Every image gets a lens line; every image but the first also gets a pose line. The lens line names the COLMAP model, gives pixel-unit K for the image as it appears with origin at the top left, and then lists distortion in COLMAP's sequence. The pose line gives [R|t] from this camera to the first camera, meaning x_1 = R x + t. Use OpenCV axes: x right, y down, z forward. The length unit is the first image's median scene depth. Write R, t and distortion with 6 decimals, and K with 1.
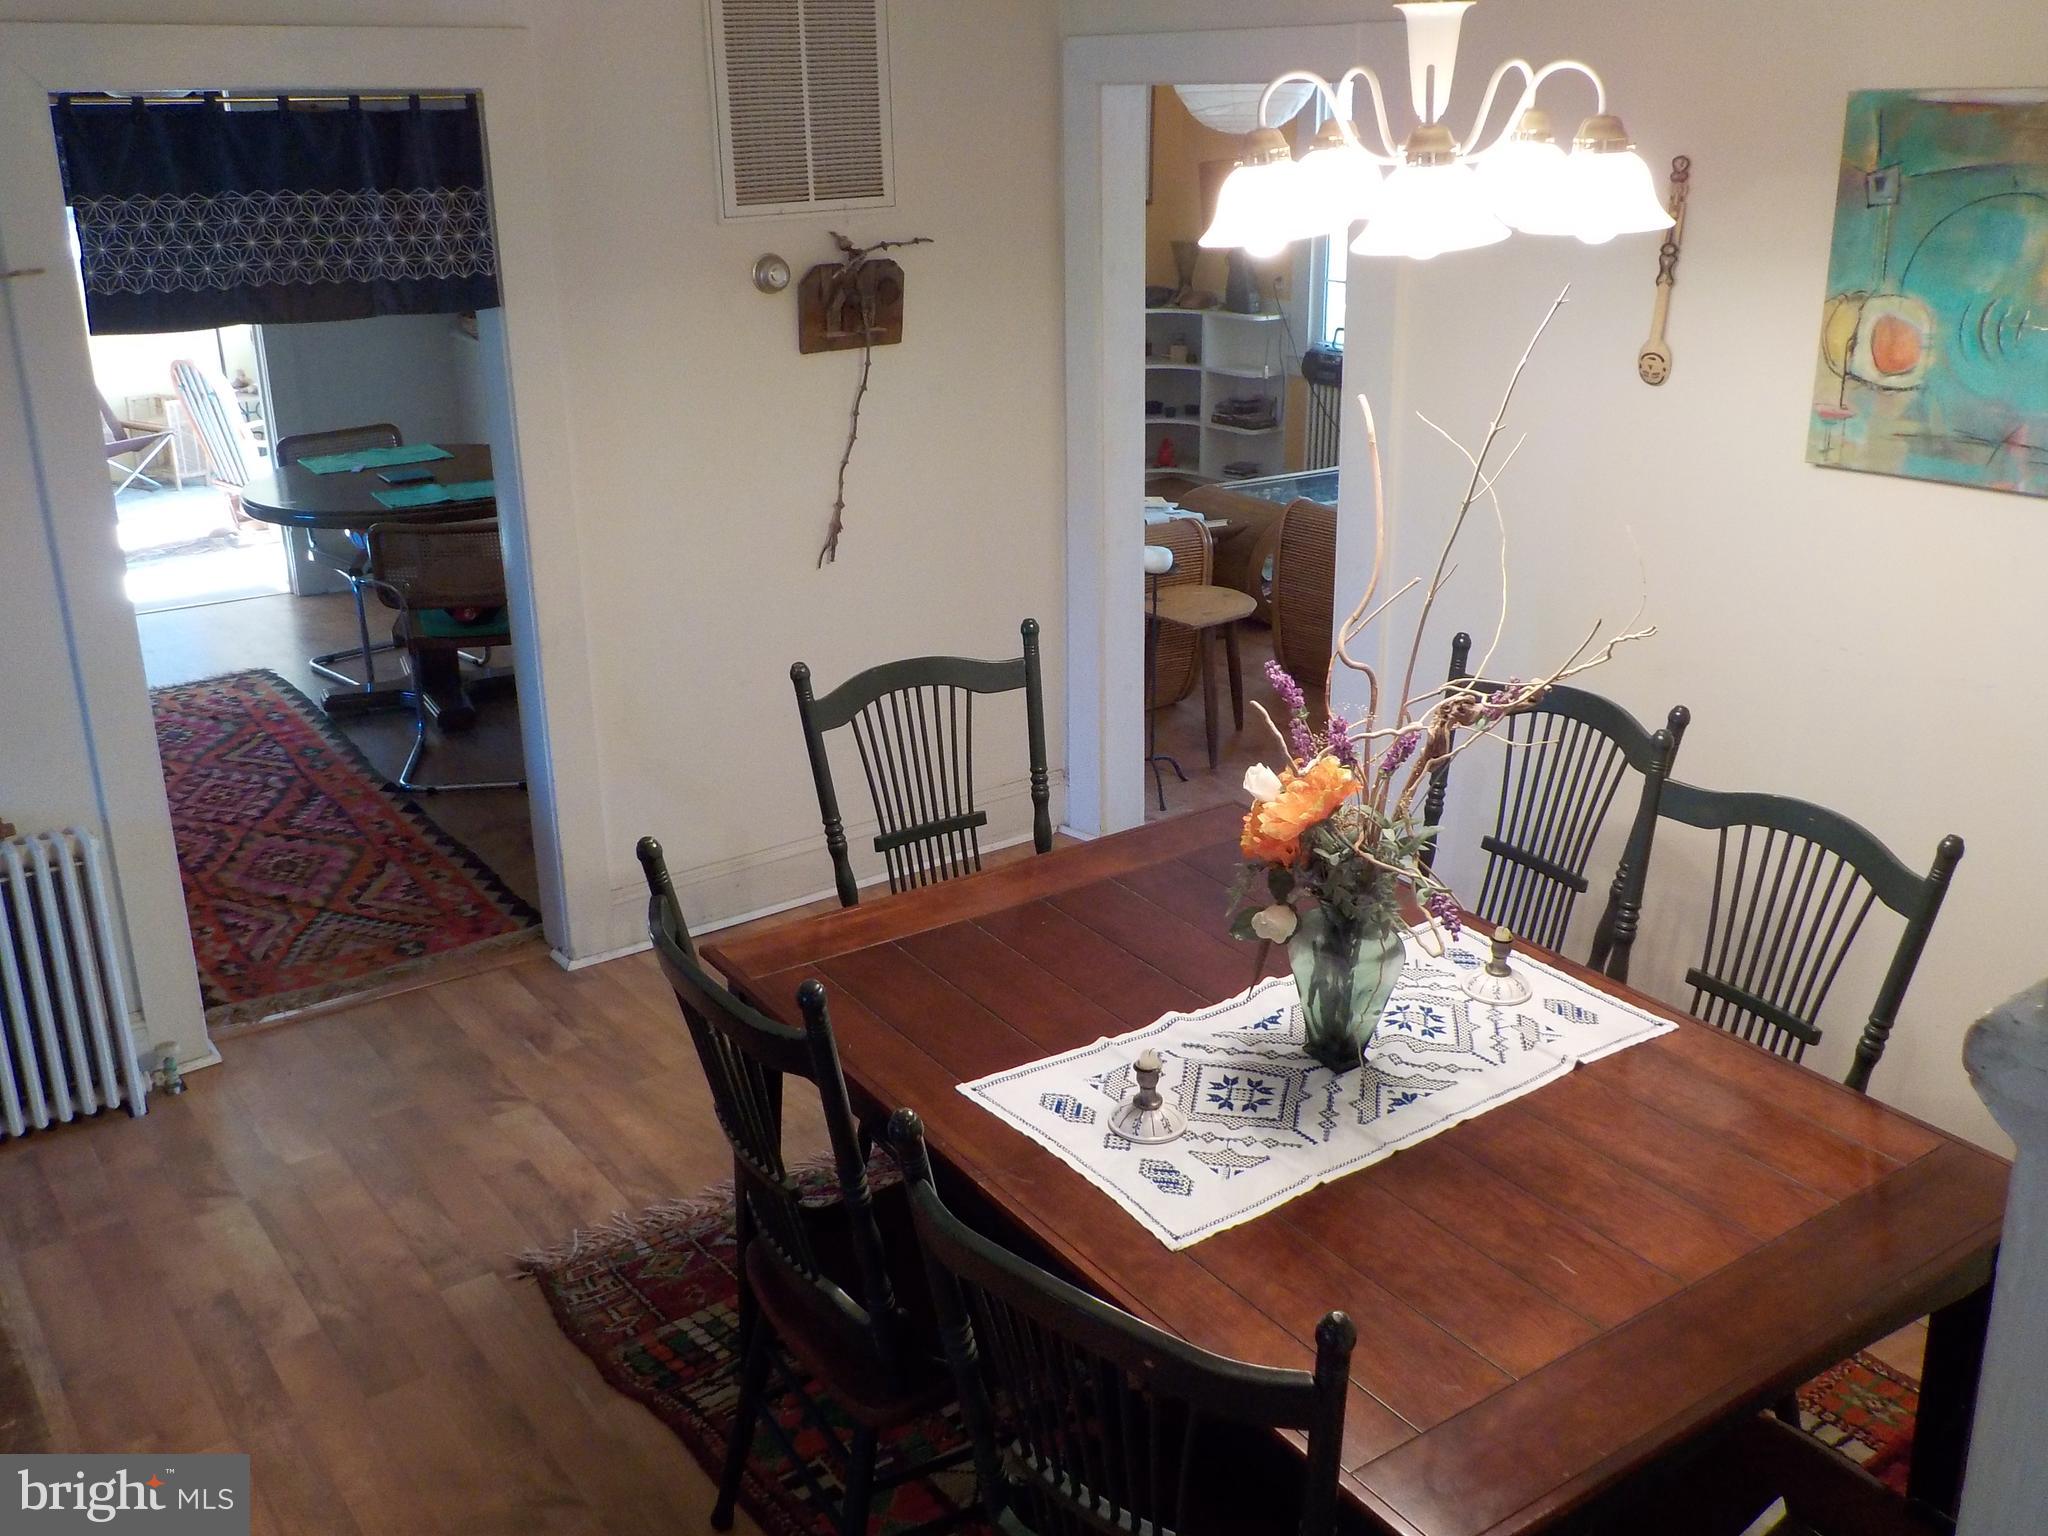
lens RADIAL K [[1932.4, 0, 1024.0], [0, 1932.4, 768.0], [0, 0, 1]] dist [-0.002057, -0.001865]
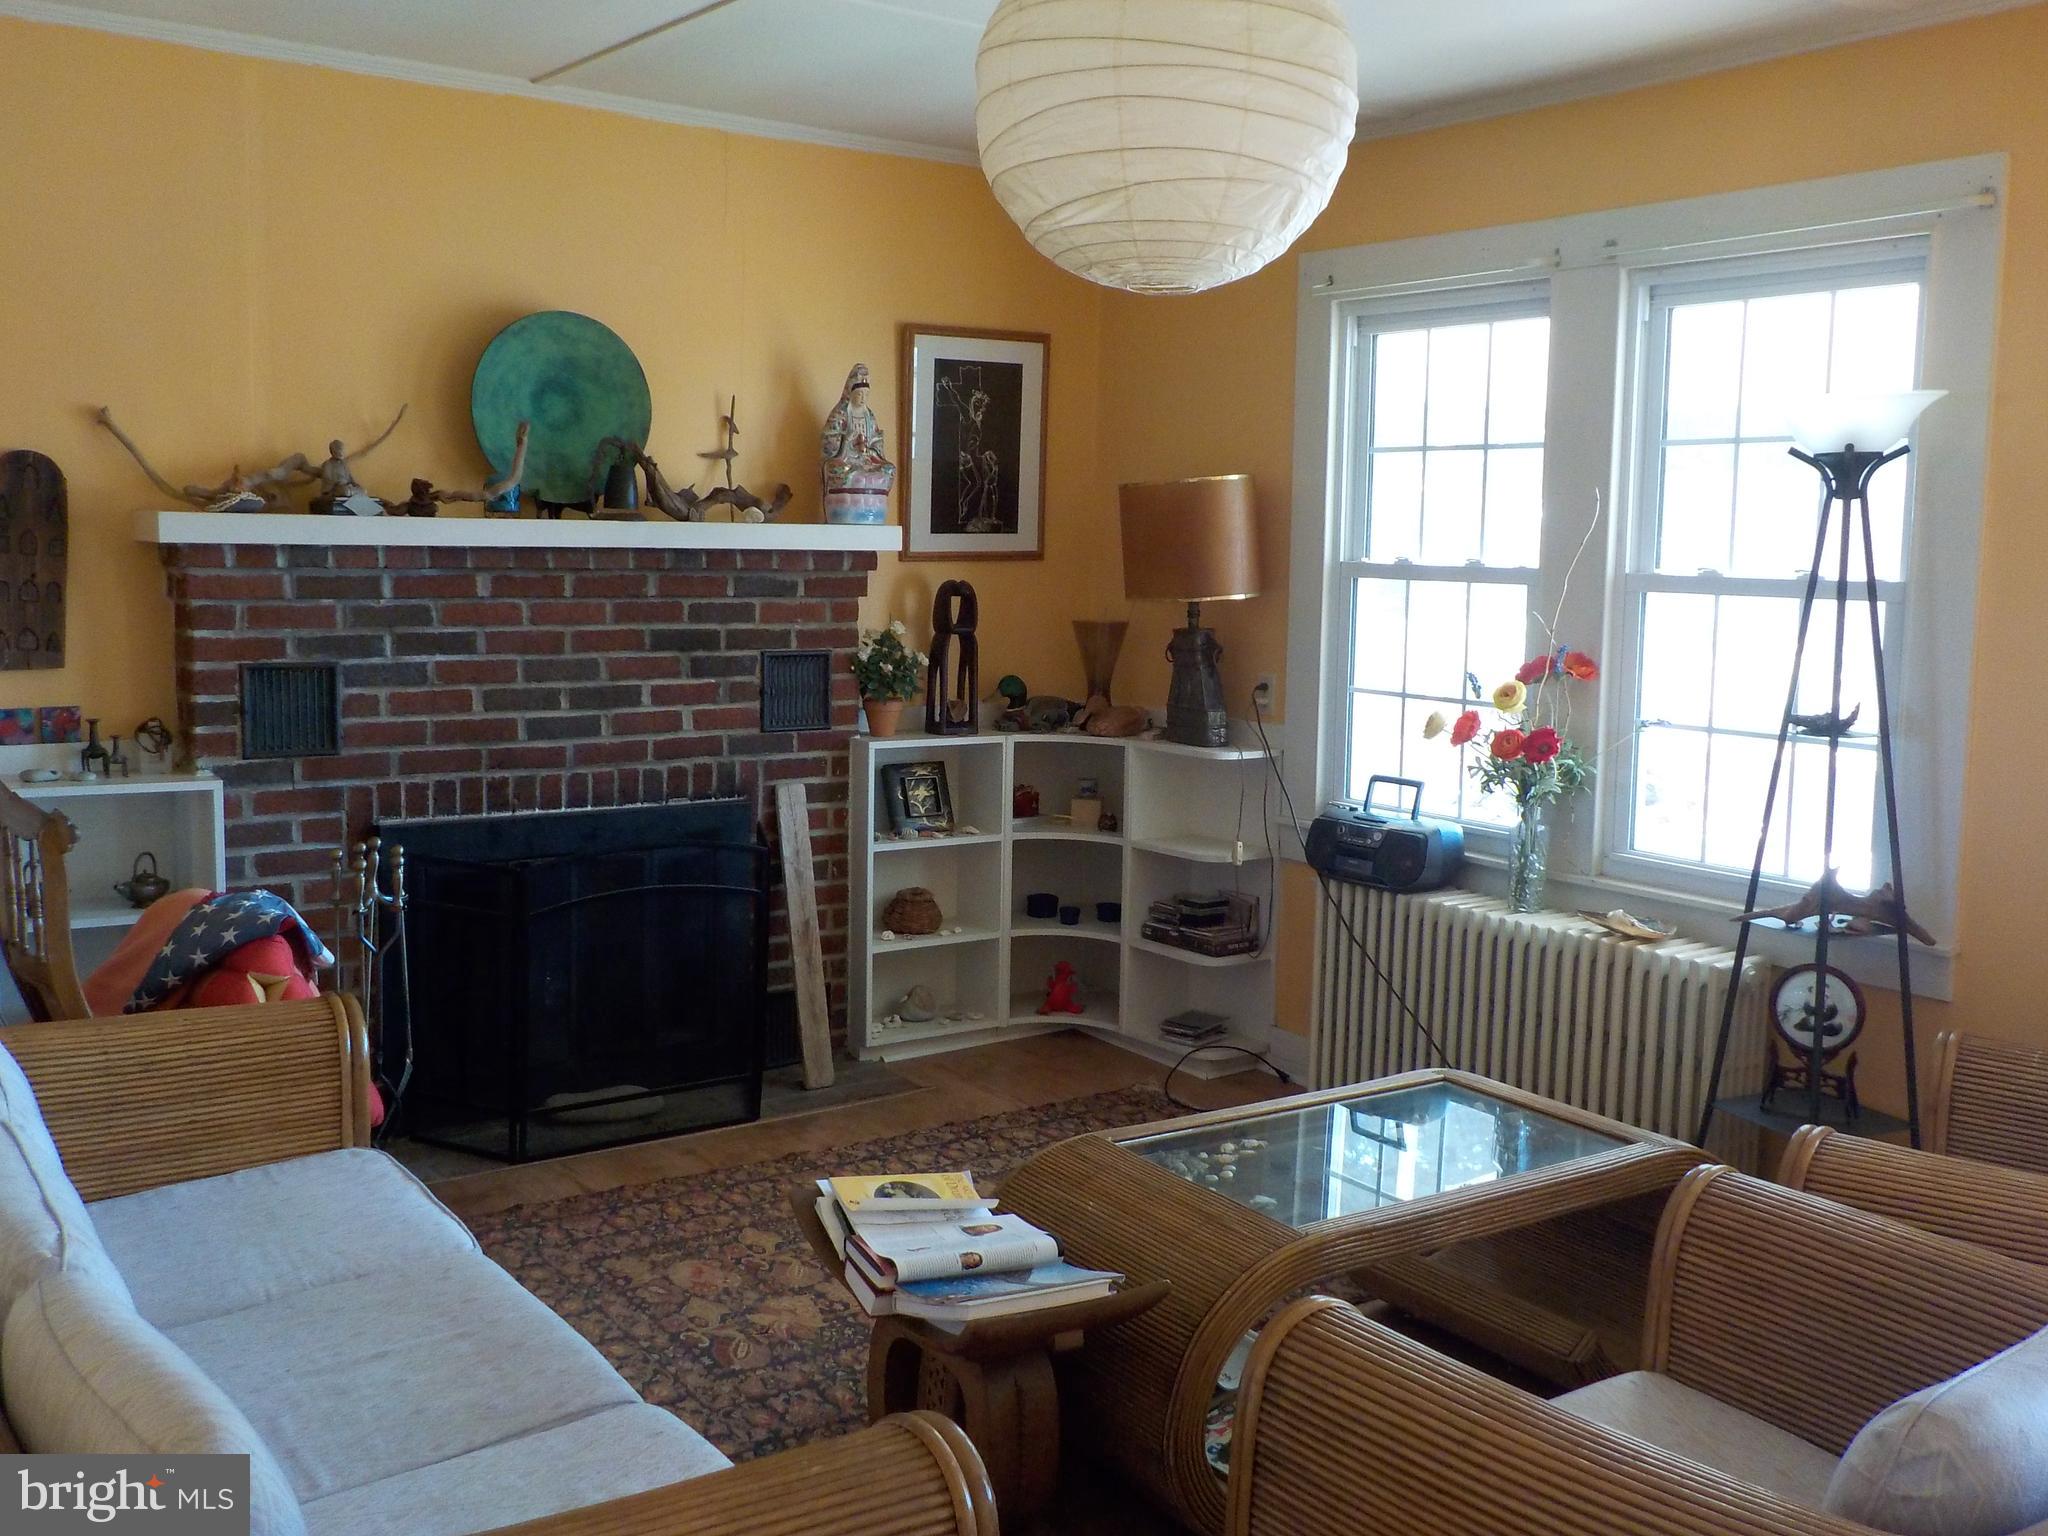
lens RADIAL K [[1932.4, 0, 1024.0], [0, 1932.4, 768.0], [0, 0, 1]] dist [-0.002057, -0.001865]
pose [[0.999665, 0.025807, -0.001849, 0.064071], [-0.025579, 0.975063, -0.220447, -0.105022], [-0.003886, 0.220421, 0.975397, 0.457664]]
